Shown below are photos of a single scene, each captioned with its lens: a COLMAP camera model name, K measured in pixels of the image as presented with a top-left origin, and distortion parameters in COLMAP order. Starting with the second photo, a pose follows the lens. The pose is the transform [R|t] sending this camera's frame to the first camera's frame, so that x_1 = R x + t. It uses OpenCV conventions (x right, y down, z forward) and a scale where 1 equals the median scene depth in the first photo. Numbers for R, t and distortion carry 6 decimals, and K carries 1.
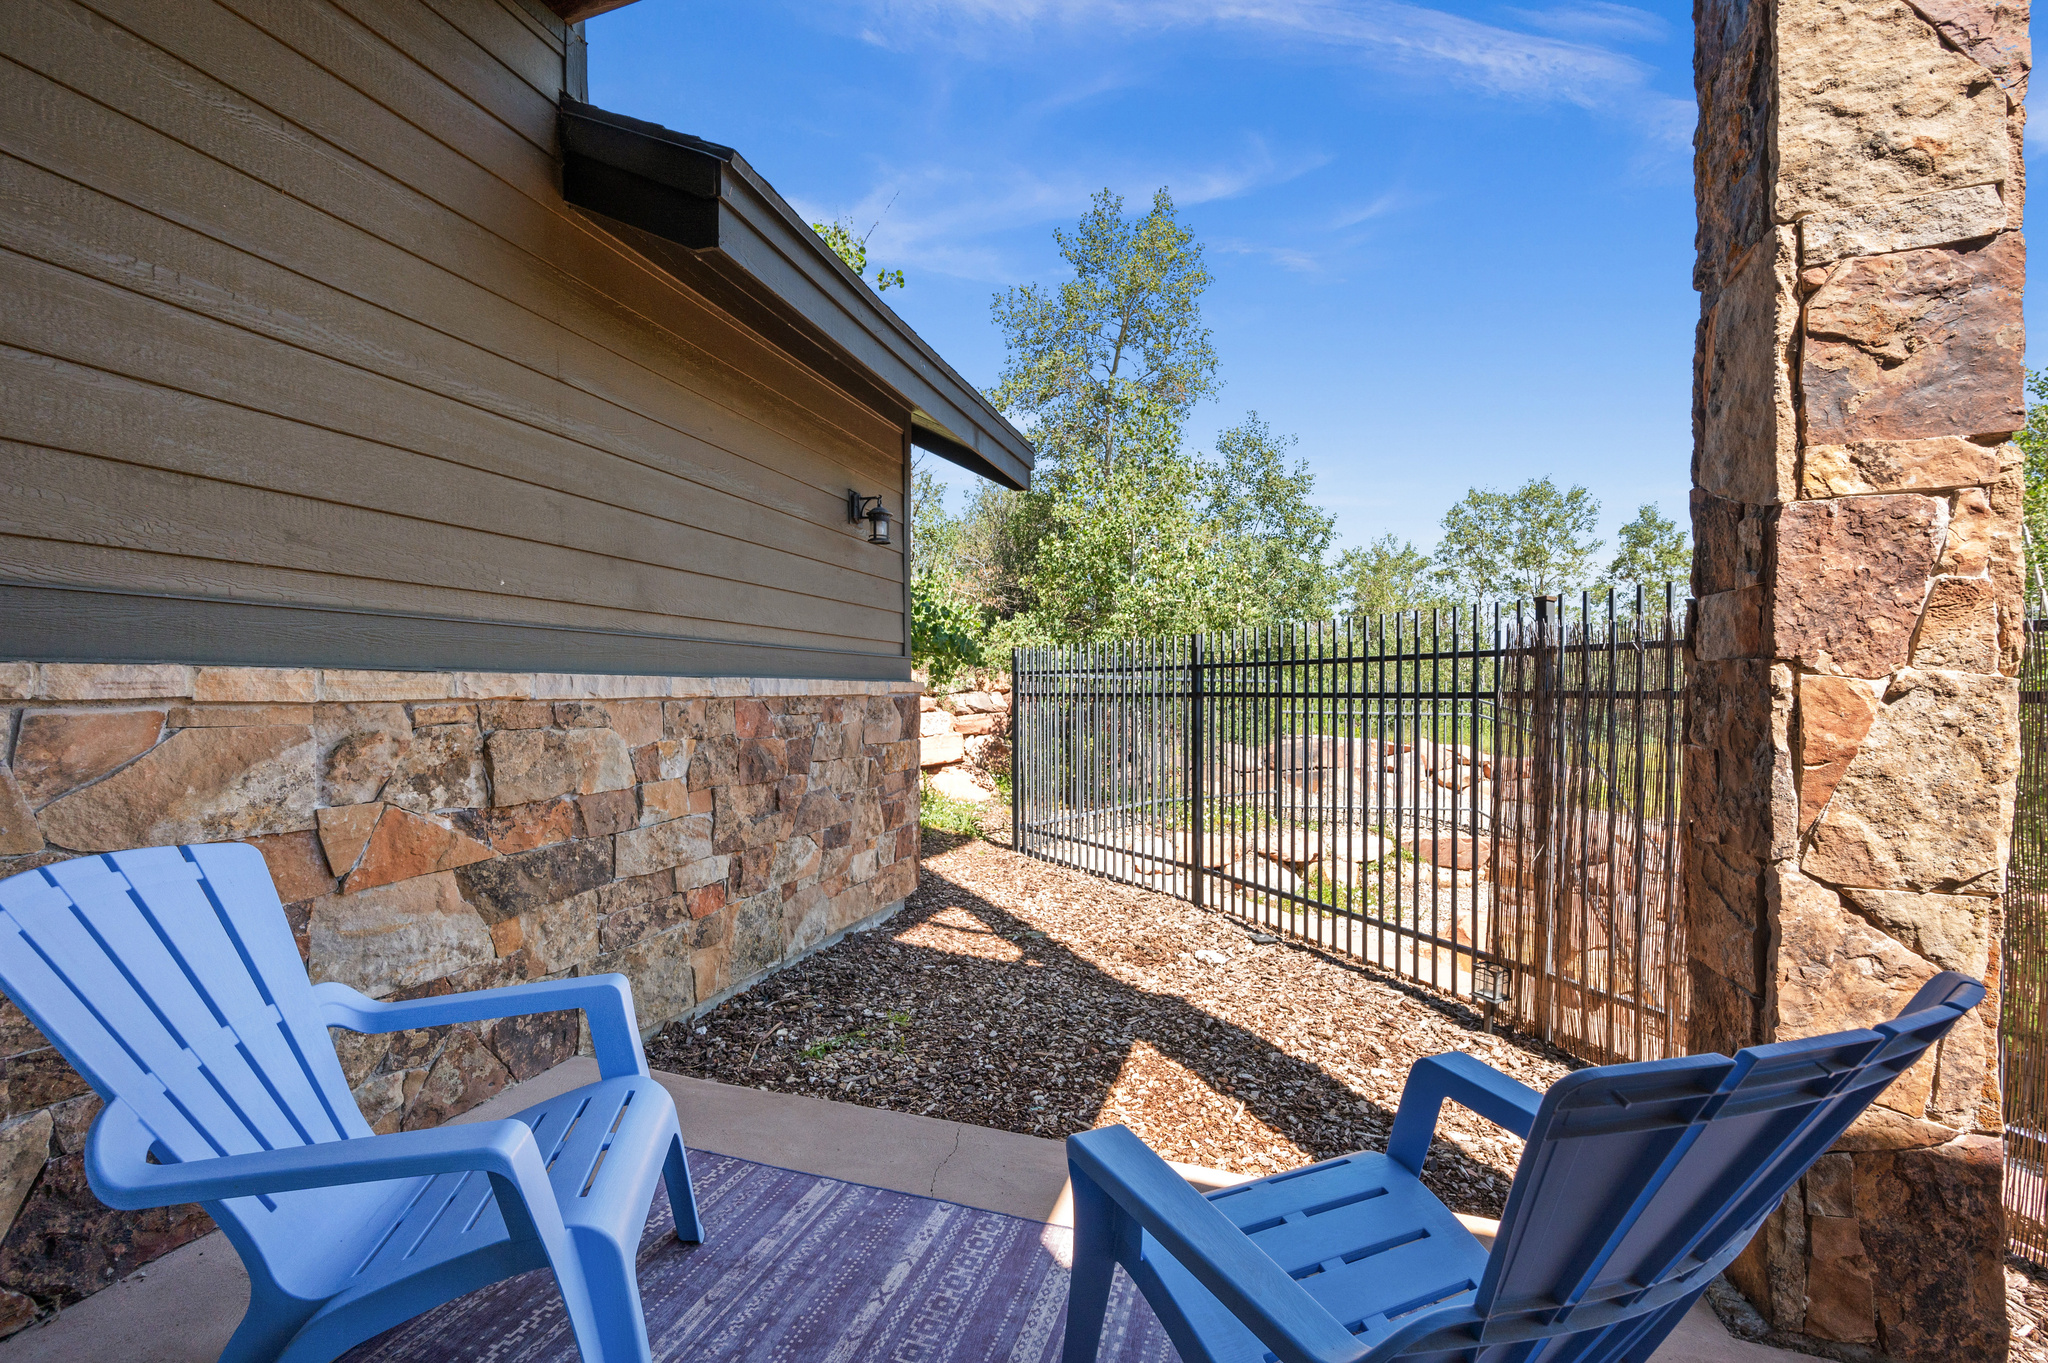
lens RADIAL K [[817.9, 0, 1025.0], [0, 817.9, 693.7], [0, 0, 1]] dist [0.000497, 0.000484]
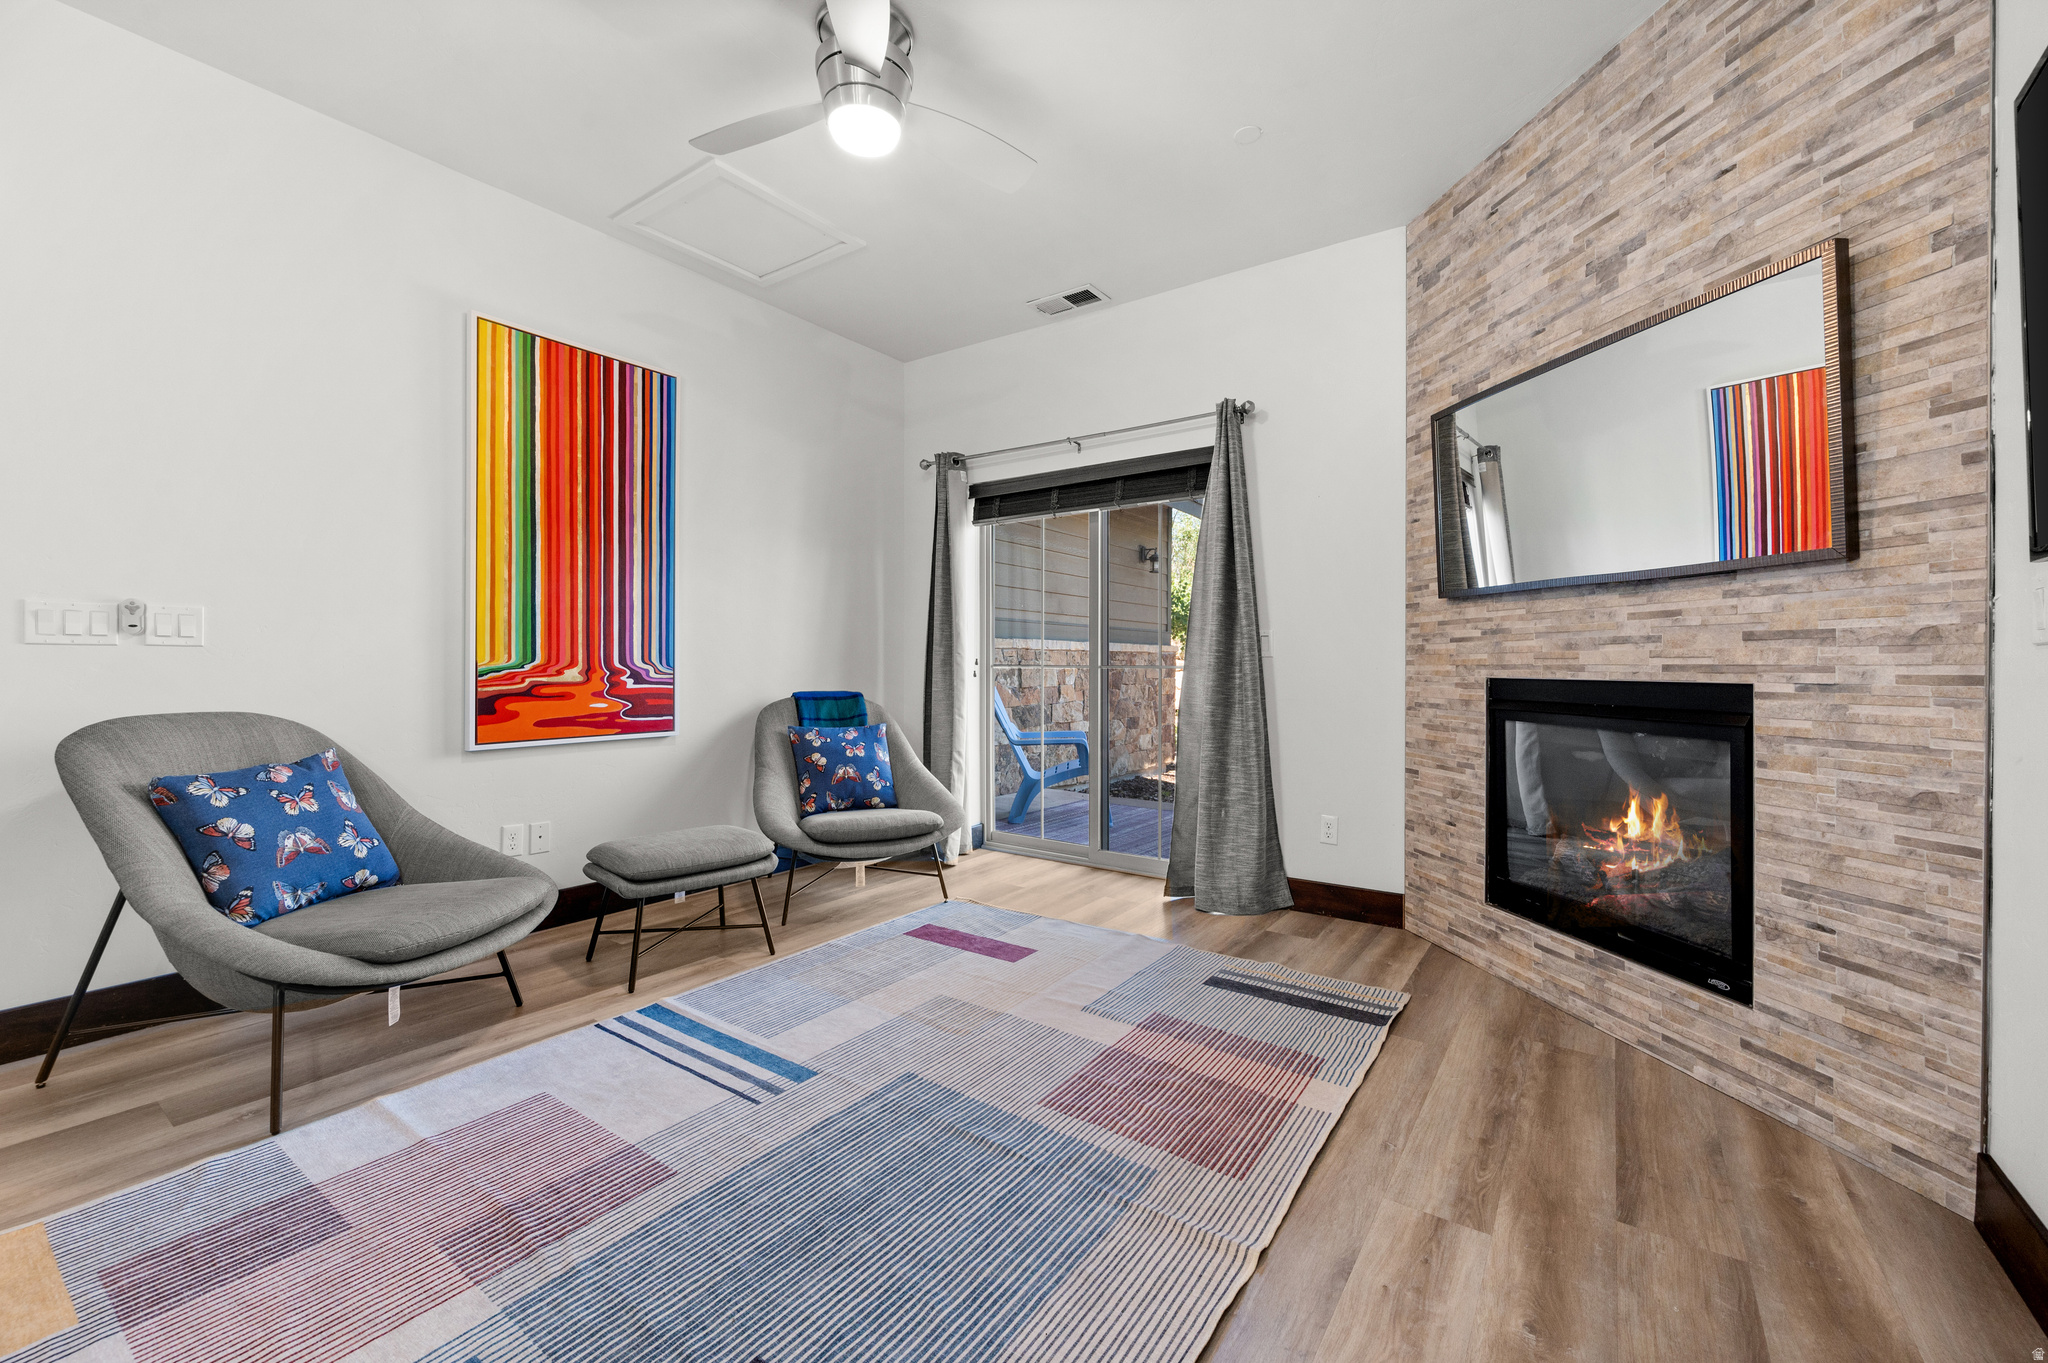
lens RADIAL K [[817.9, 0, 1031.2], [0, 817.9, 667.8], [0, 0, 1]] dist [0.000497, 0.000484]
pose [[0.954277, 0.007838, -0.298822, 0.120242], [-0.007367, 0.999969, 0.002702, 0.036255], [0.298834, -0.000377, 0.954305, -0.924567]]
